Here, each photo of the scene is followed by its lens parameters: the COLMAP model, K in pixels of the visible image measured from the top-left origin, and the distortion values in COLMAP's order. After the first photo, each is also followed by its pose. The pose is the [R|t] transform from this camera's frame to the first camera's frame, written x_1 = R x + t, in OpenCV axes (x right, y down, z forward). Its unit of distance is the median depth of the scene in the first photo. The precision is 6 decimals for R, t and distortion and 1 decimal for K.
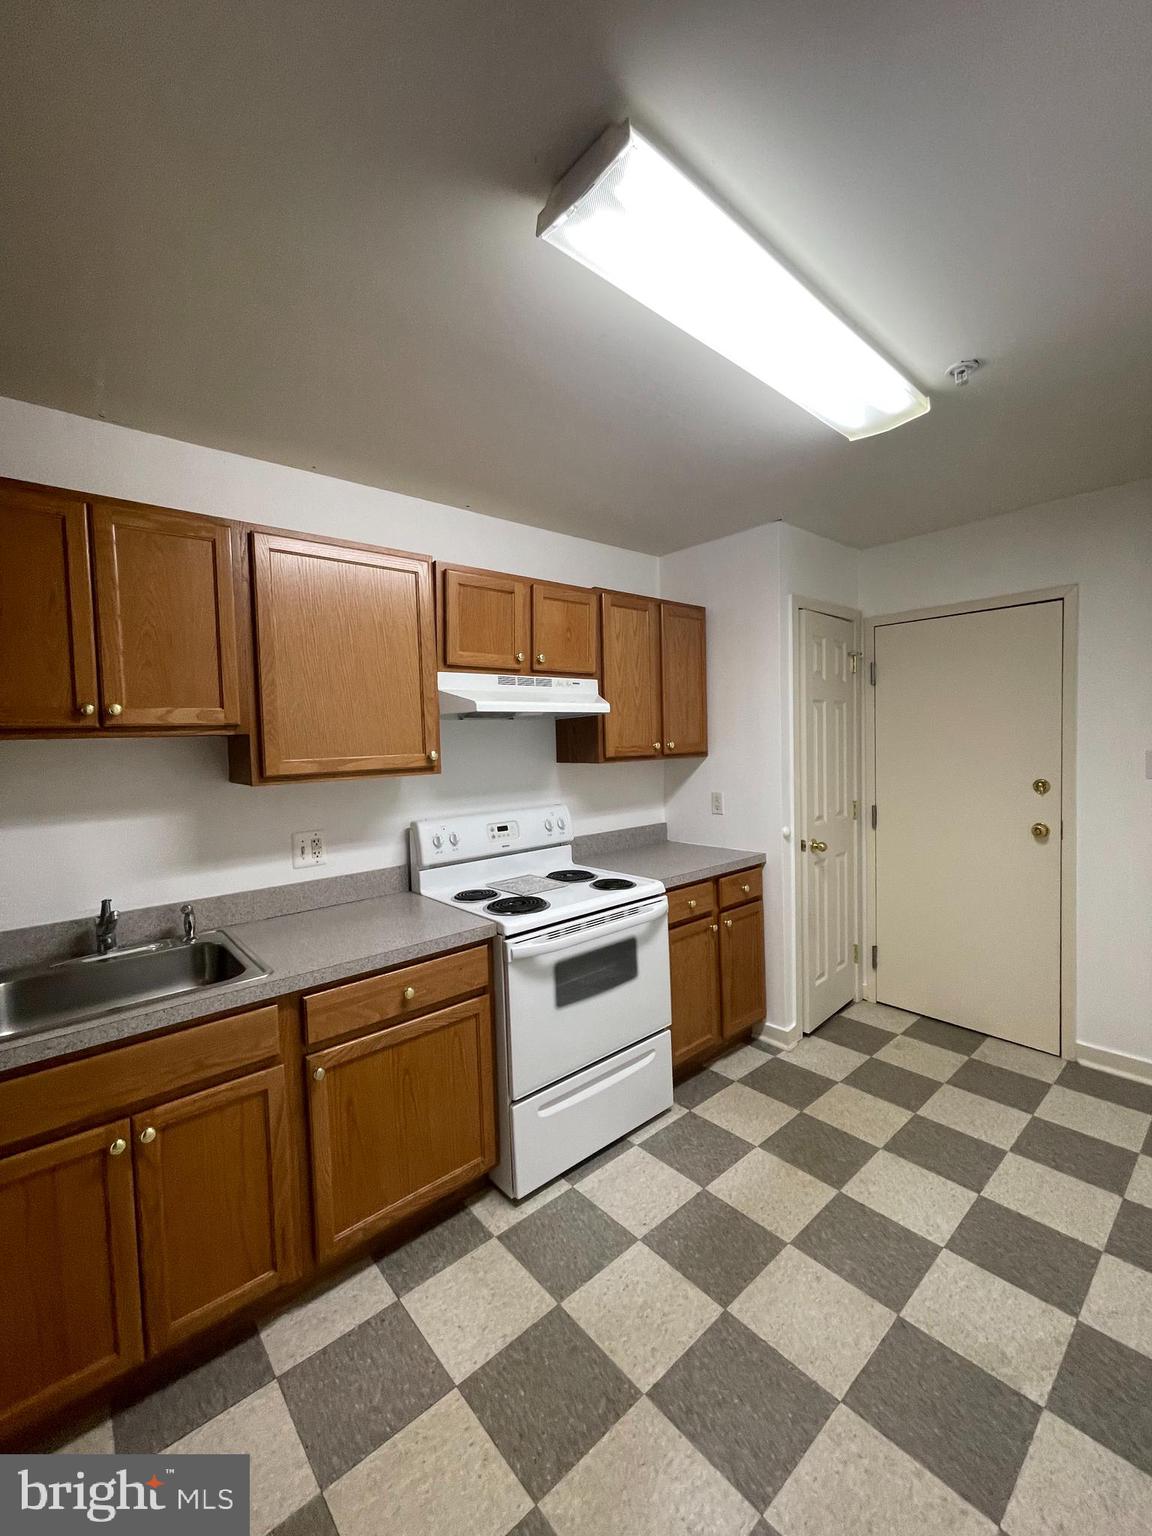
lens RADIAL K [[628.0, 0, 577.9], [0, 628.0, 764.2], [0, 0, 1]] dist [-0.001052, -0.000185]
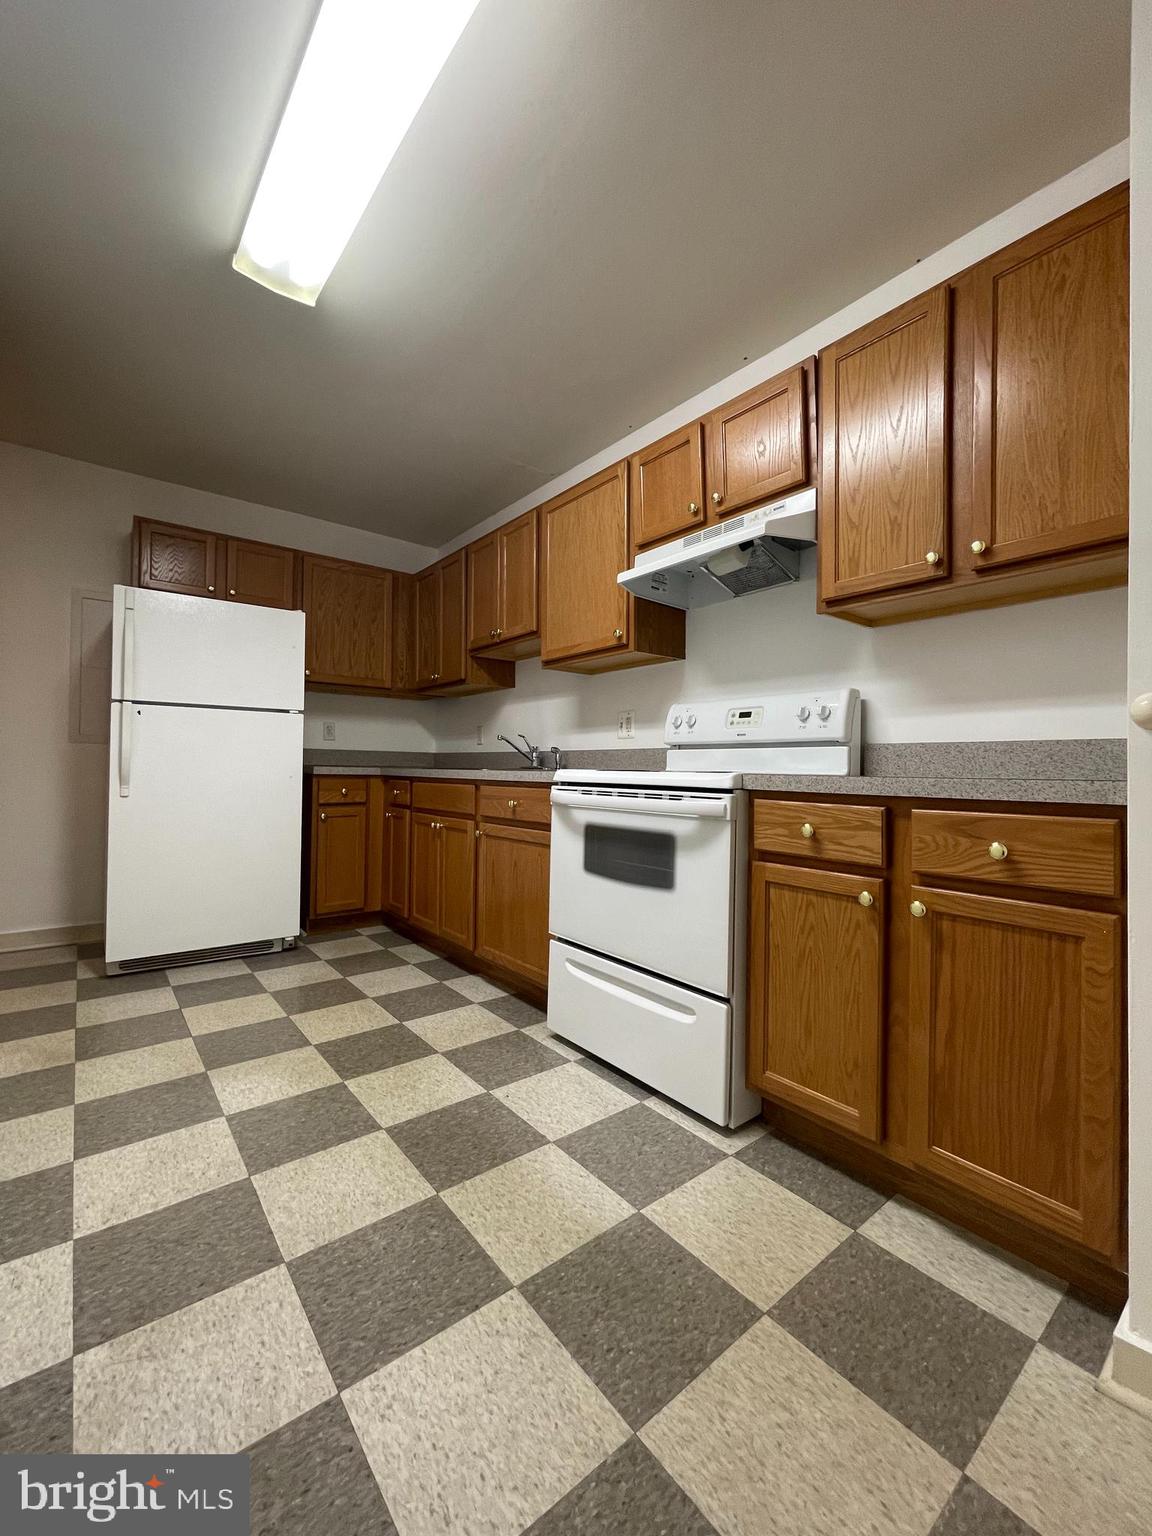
lens RADIAL K [[628.0, 0, 577.9], [0, 628.0, 764.2], [0, 0, 1]] dist [-0.001052, -0.000185]
pose [[-0.042237, 0.020380, -0.998900, 0.999113], [-0.057175, 0.998104, 0.022781, 0.220681], [0.997470, 0.058074, -0.040992, 1.102227]]
